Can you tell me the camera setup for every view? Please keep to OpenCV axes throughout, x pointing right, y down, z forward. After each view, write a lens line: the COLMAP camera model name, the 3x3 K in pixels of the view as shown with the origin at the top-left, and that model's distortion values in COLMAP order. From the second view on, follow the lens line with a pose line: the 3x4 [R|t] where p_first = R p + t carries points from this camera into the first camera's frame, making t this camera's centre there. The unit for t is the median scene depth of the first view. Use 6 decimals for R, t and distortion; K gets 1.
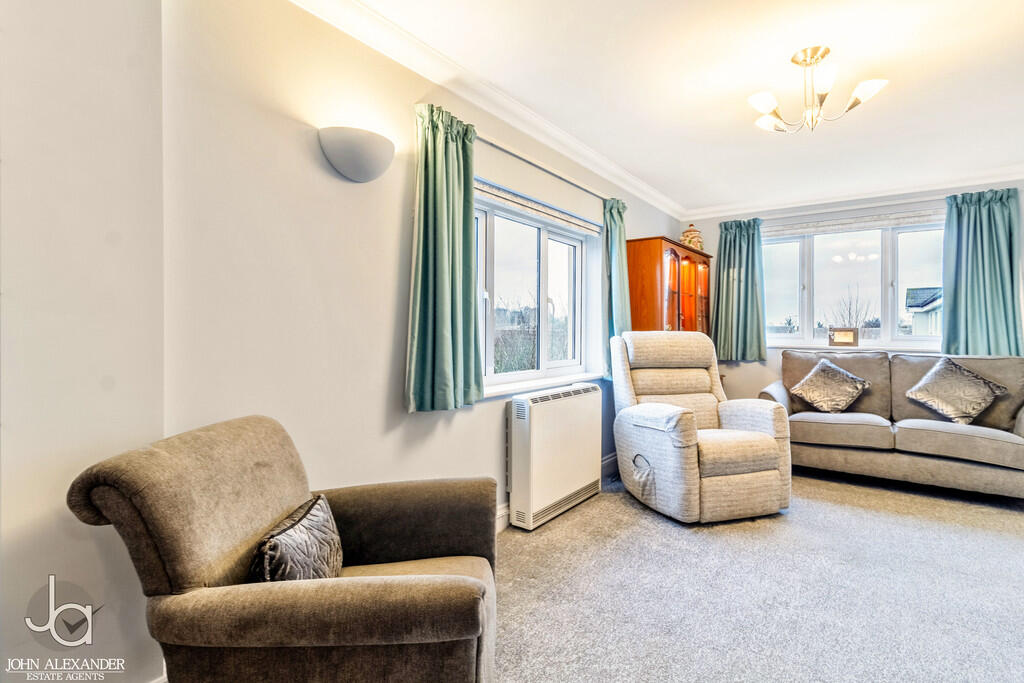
lens RADIAL K [[485.5, 0, 514.4], [0, 485.5, 327.7], [0, 0, 1]] dist [0.004041, 0.000189]
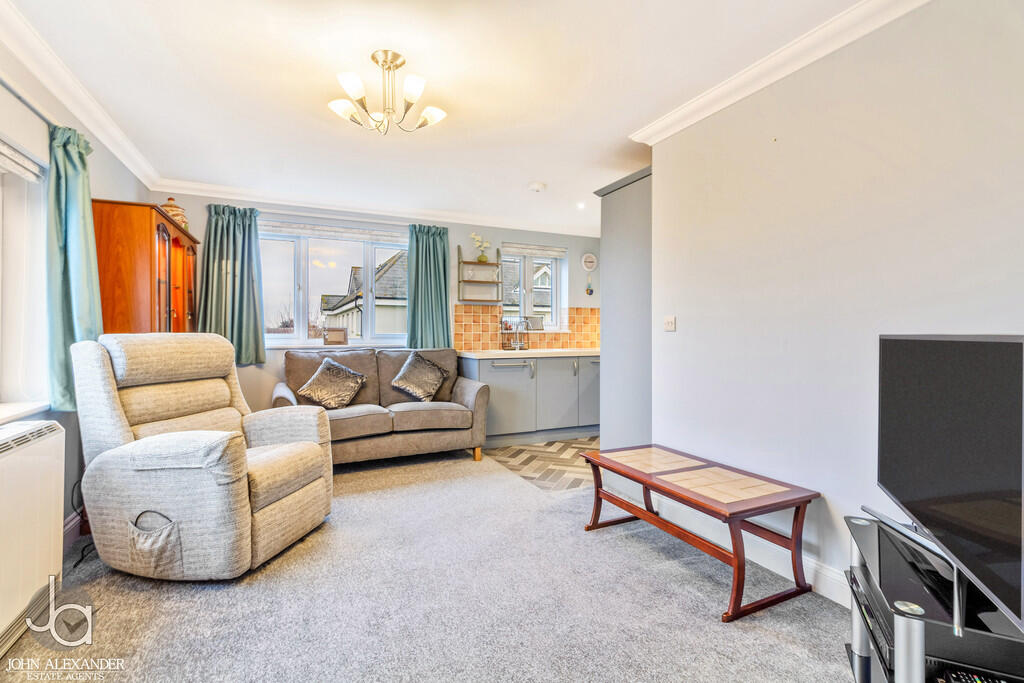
lens RADIAL K [[476.8, 0, 520.0], [0, 476.8, 326.6], [0, 0, 1]] dist [0.003262, 0.000312]
pose [[0.461707, 0.000439, 0.887033, -0.093143], [0.001265, 0.999999, -0.001154, -0.000993], [-0.887032, 0.001655, 0.461705, 0.189879]]
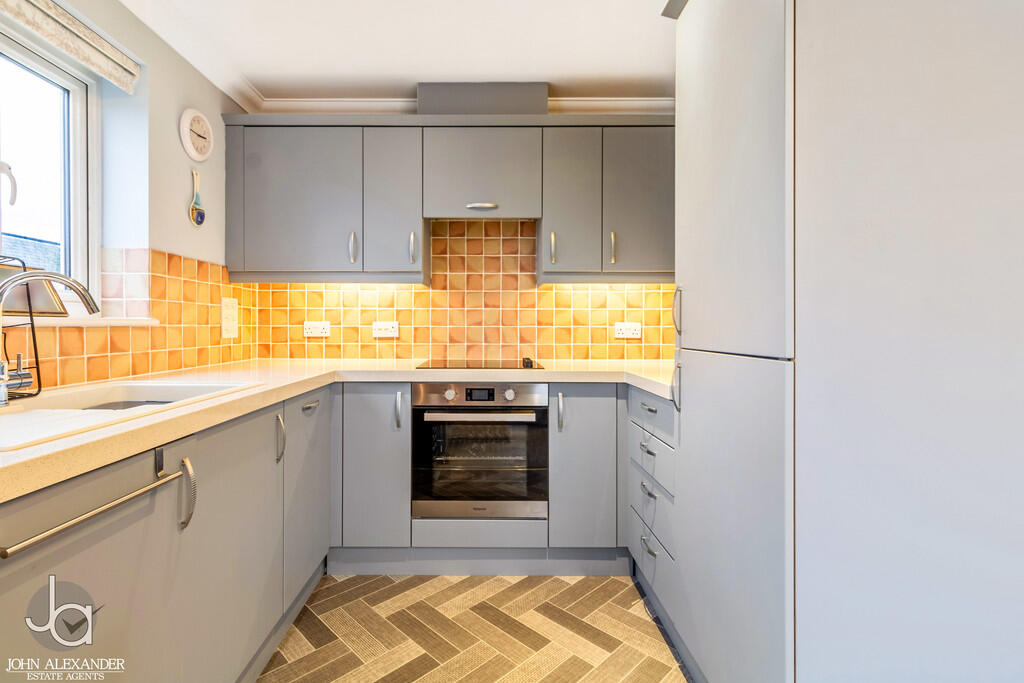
lens RADIAL K [[486.1, 0, 488.9], [0, 486.1, 327.6], [0, 0, 1]] dist [0.003732, 0.000527]
pose [[-0.597595, -0.013525, 0.801684, 0.728672], [-0.010506, 0.999904, 0.009038, 0.010986], [-0.801729, -0.003021, -0.597680, 0.792653]]
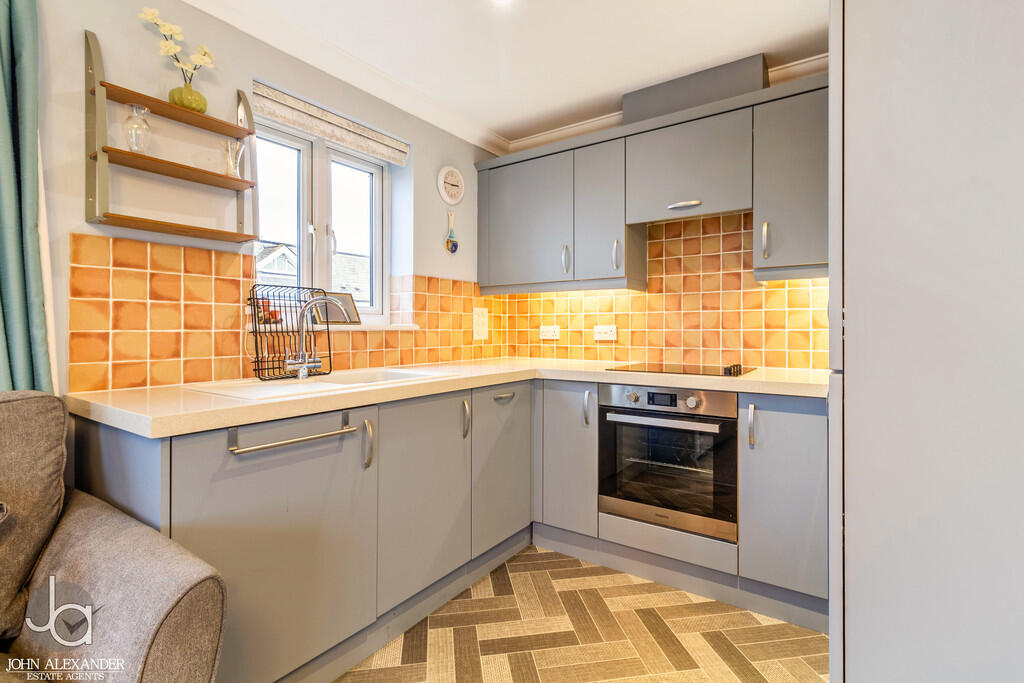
lens RADIAL K [[485.5, 0, 514.4], [0, 485.5, 327.7], [0, 0, 1]] dist [0.004041, 0.000189]
pose [[-0.031879, -0.006452, 0.999471, 0.635091], [-0.002129, 0.999977, 0.006388, 0.008867], [-0.999489, -0.001924, -0.031892, 0.643691]]
